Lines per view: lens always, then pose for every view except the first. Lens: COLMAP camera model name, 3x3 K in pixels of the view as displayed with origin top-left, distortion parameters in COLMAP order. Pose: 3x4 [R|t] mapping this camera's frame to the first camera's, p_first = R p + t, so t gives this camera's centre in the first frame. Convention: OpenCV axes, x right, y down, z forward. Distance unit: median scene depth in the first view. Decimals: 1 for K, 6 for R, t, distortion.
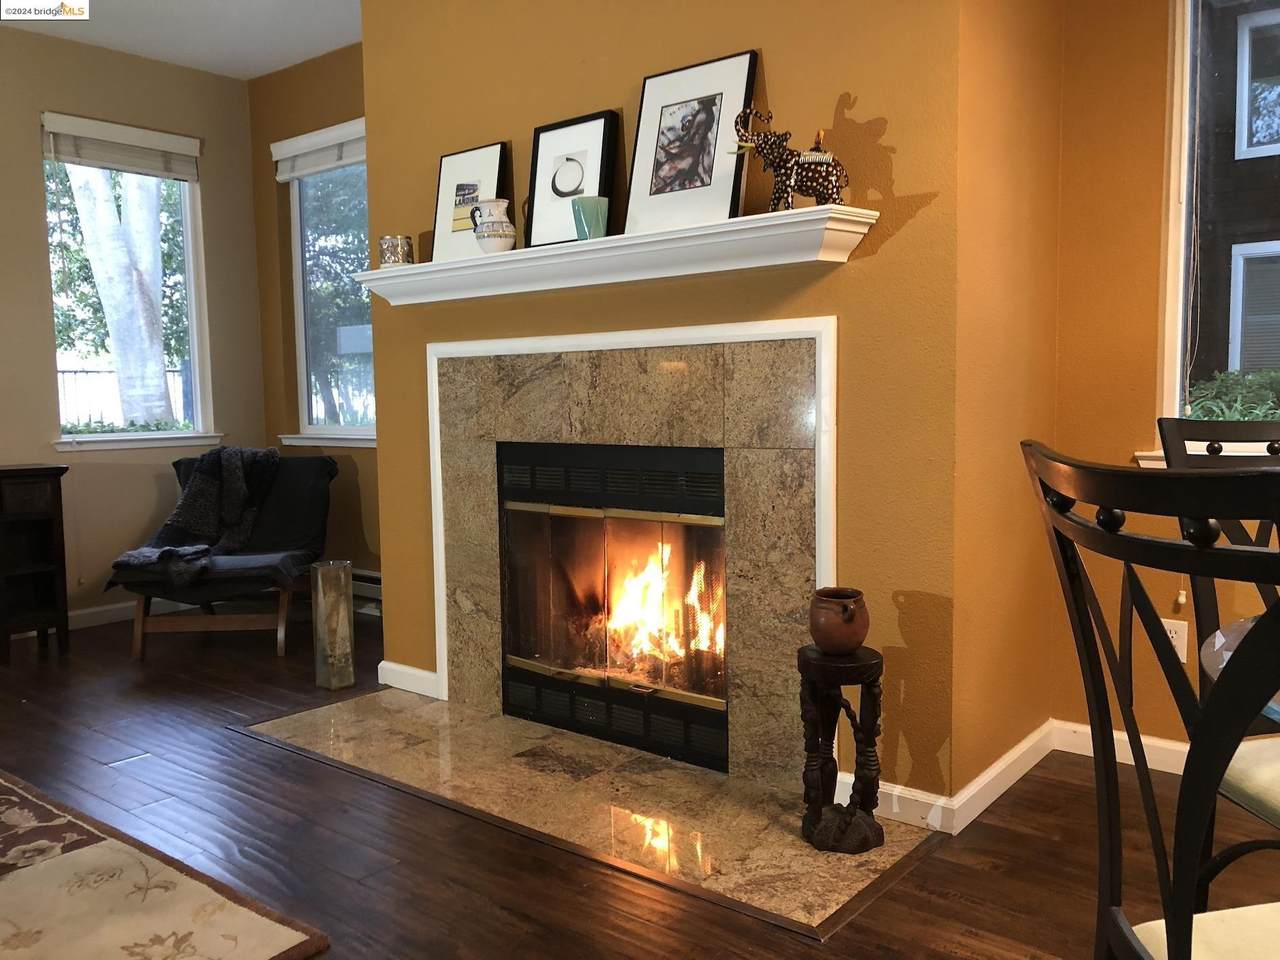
lens RADIAL K [[1047.8, 0, 640.0], [0, 1047.8, 480.0], [0, 0, 1]] dist [0.084802, -0.114655]
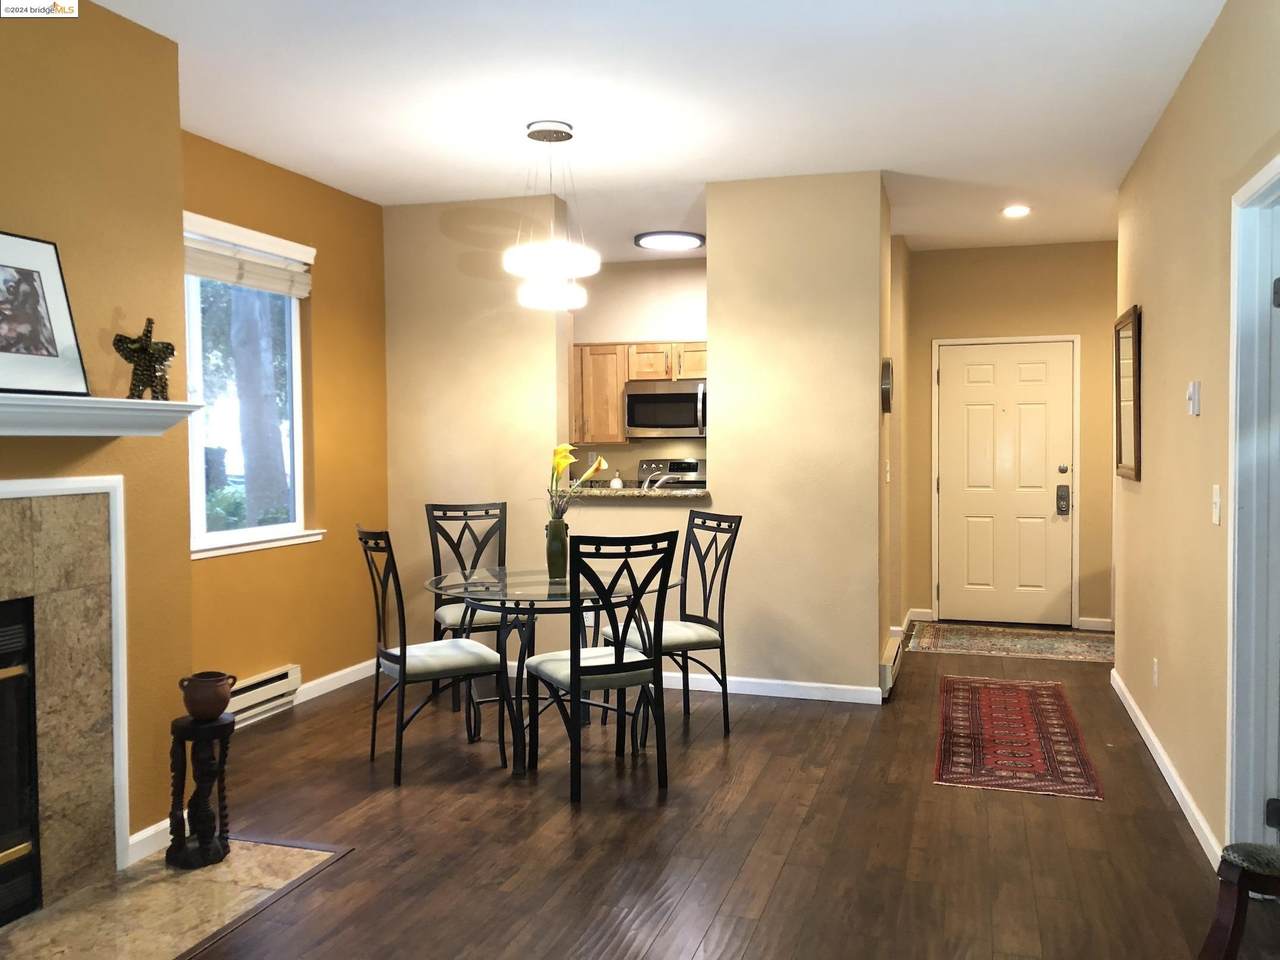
lens RADIAL K [[1047.8, 0, 640.0], [0, 1047.8, 480.0], [0, 0, 1]] dist [0.084802, -0.114655]
pose [[-0.364074, -0.017922, 0.931197, -1.142574], [0.090365, 0.994418, 0.054469, -0.150632], [-0.926976, 0.103978, -0.360423, 0.815827]]
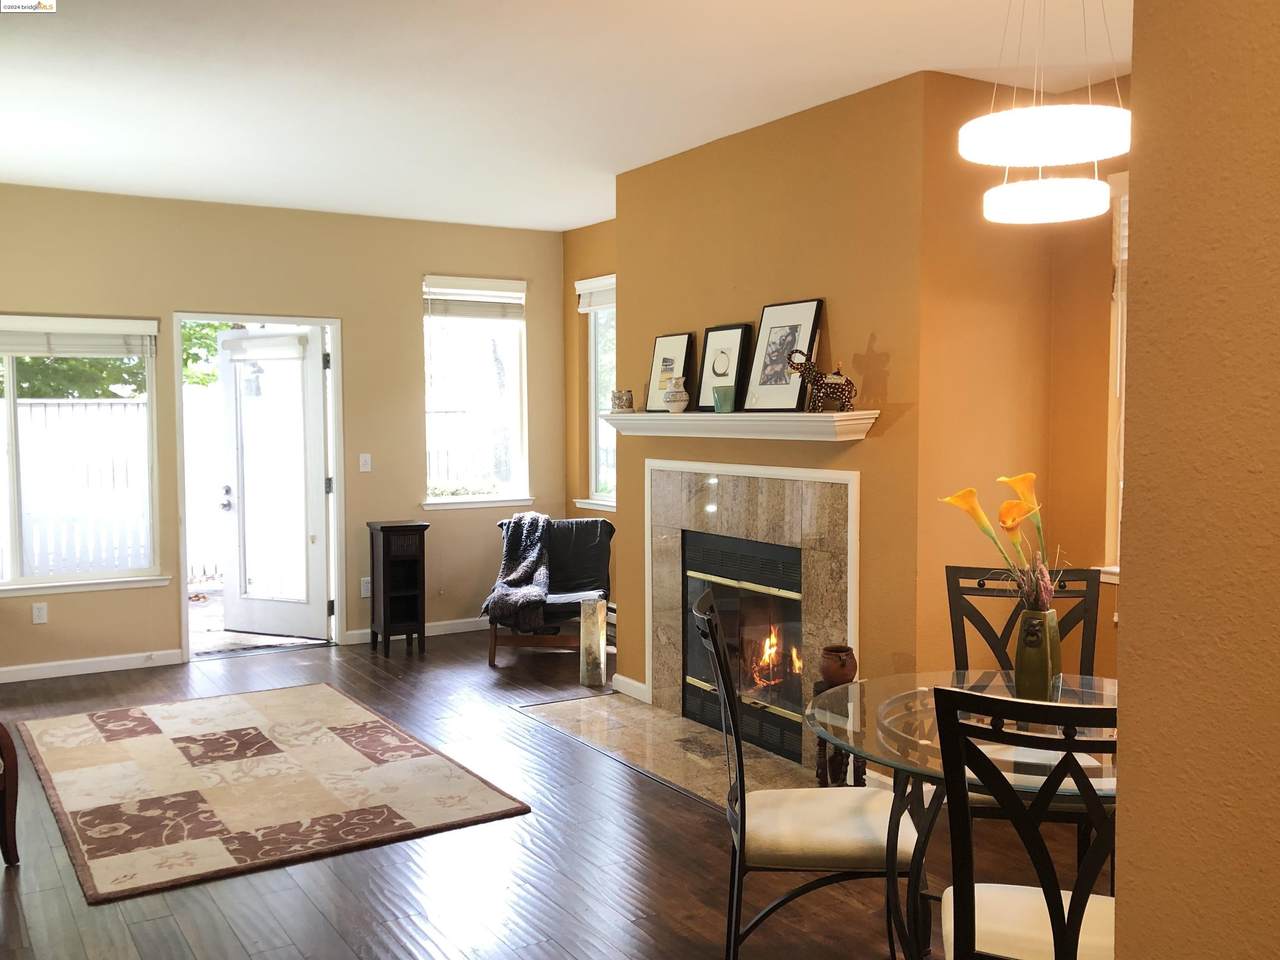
lens RADIAL K [[1187.3, 0, 640.0], [0, 1187.3, 480.0], [0, 0, 1]] dist [0.183598, -0.001991]
pose [[0.945047, 0.031080, -0.325454, 0.423519], [-0.036683, 0.999265, -0.011092, -0.103401], [0.324870, 0.022421, 0.945493, -0.730444]]
